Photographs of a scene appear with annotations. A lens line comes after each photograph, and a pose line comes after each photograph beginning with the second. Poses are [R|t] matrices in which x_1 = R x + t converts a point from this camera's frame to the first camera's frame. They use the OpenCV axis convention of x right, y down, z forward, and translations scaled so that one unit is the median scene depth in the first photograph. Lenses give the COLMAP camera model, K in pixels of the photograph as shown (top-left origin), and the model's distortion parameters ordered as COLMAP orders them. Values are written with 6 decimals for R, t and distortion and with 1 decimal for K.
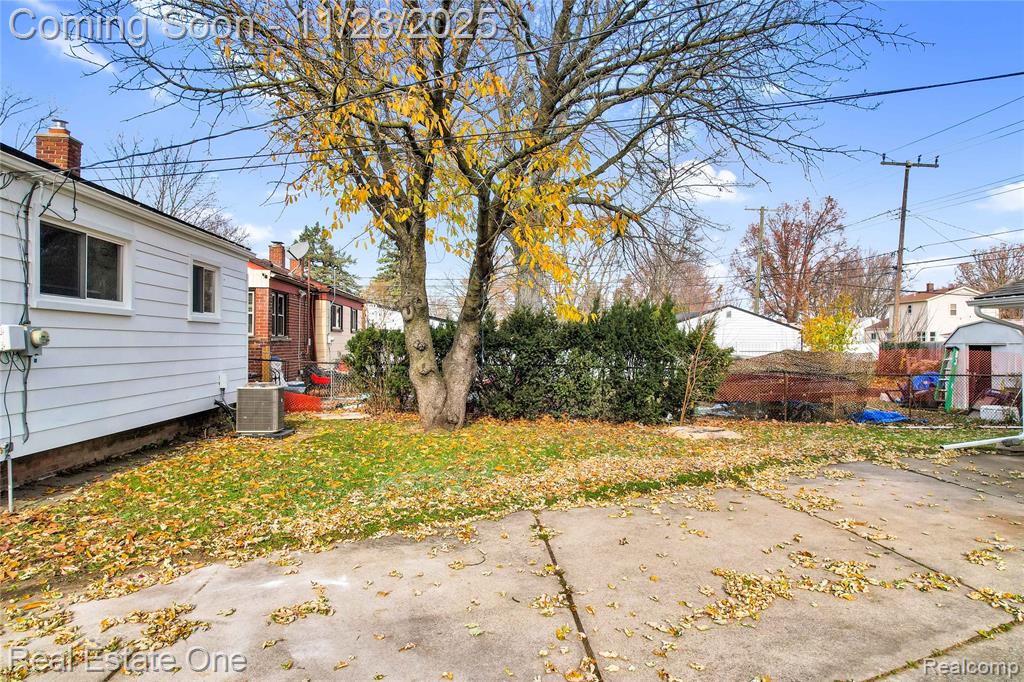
lens RADIAL K [[663.5, 0, 515.5], [0, 663.5, 340.8], [0, 0, 1]] dist [-0.022099, 0.019766]
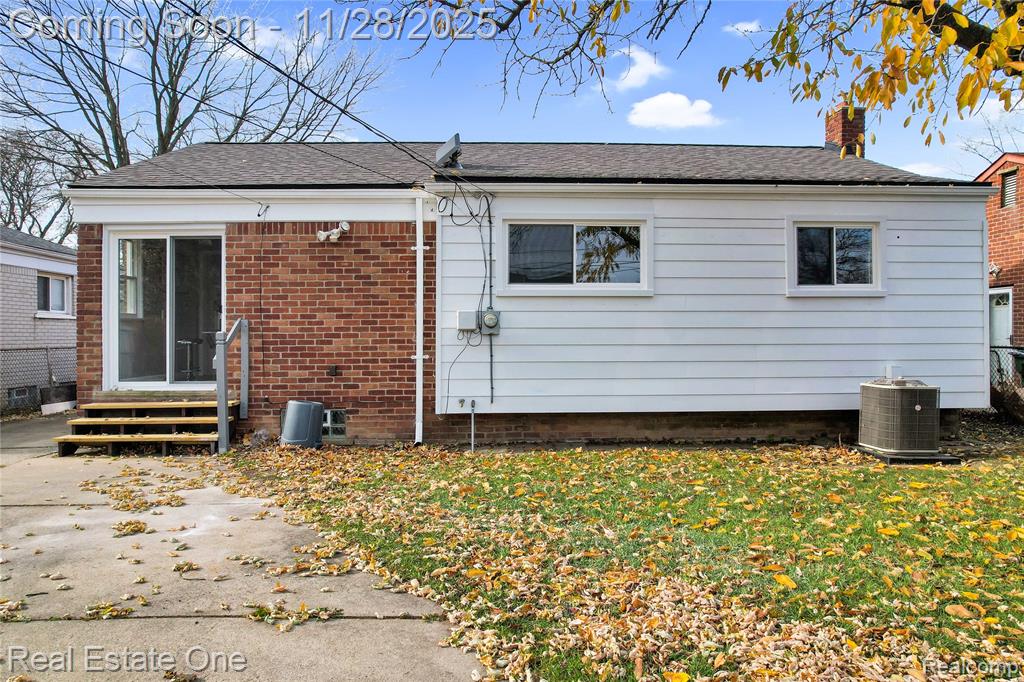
lens RADIAL K [[663.5, 0, 512.6], [0, 663.5, 342.8], [0, 0, 1]] dist [-0.022099, 0.019766]
pose [[-0.014036, -0.027120, -0.999534, 0.096050], [0.007749, 0.999599, -0.027231, 0.013575], [0.999871, -0.008128, -0.013820, 0.193453]]
